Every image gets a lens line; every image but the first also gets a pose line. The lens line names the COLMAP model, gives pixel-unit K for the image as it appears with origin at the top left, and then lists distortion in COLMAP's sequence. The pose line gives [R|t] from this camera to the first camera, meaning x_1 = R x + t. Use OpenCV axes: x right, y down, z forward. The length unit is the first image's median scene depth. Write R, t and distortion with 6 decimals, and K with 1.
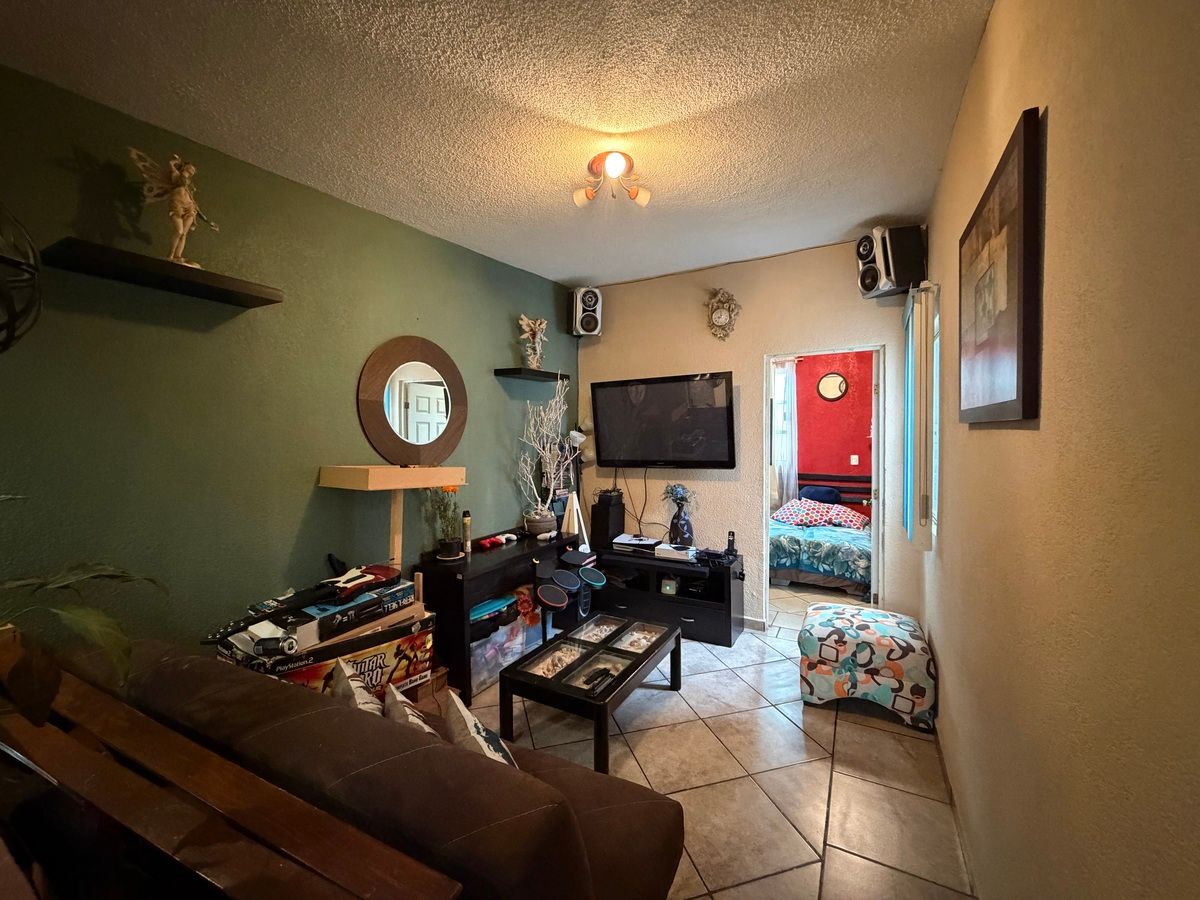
lens RADIAL K [[478.8, 0, 597.8], [0, 478.8, 449.7], [0, 0, 1]] dist [0.000368, 0.000146]
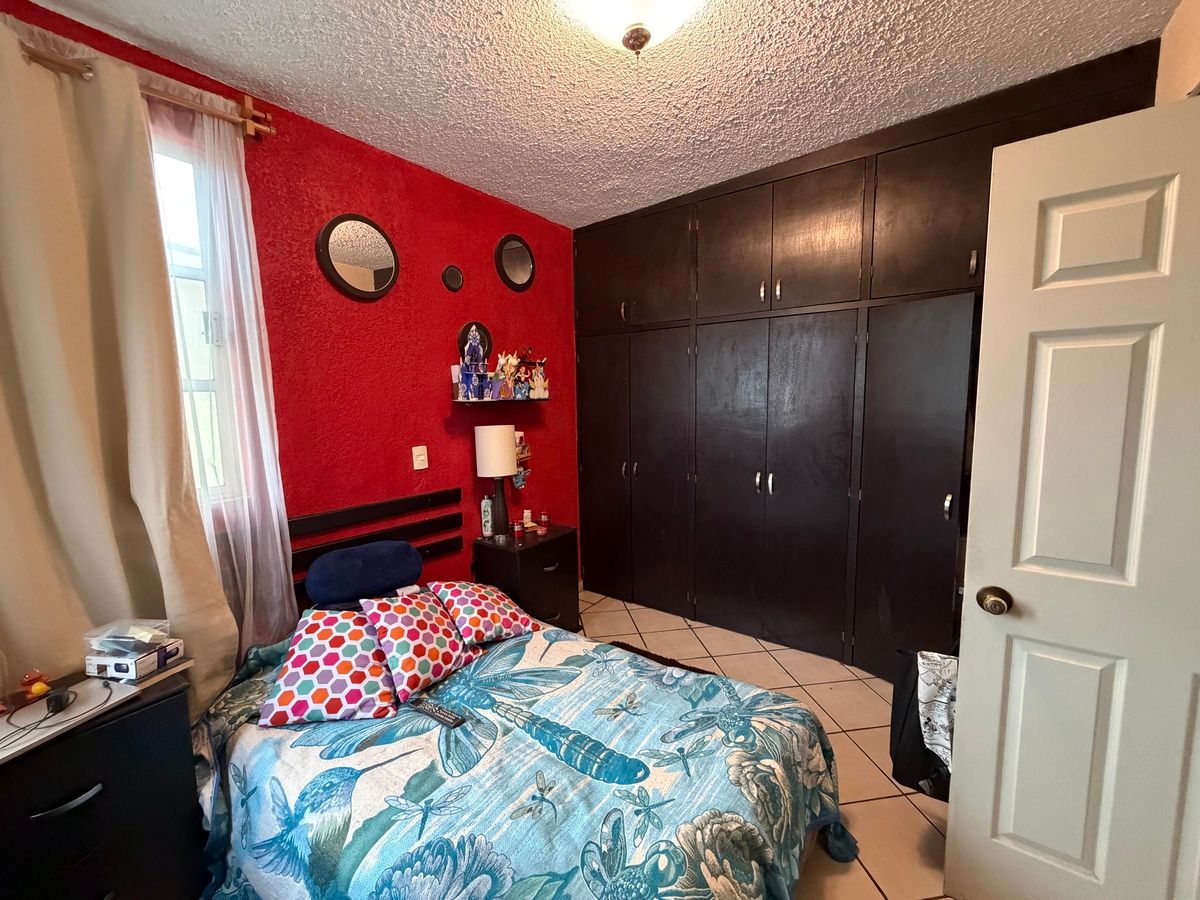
lens RADIAL K [[478.8, 0, 597.8], [0, 478.8, 449.7], [0, 0, 1]] dist [0.000368, 0.000146]
pose [[0.119968, -0.101898, 0.987535, 0.151390], [0.035656, 0.994519, 0.098287, -0.019168], [-0.992137, 0.023421, 0.122944, 0.797656]]
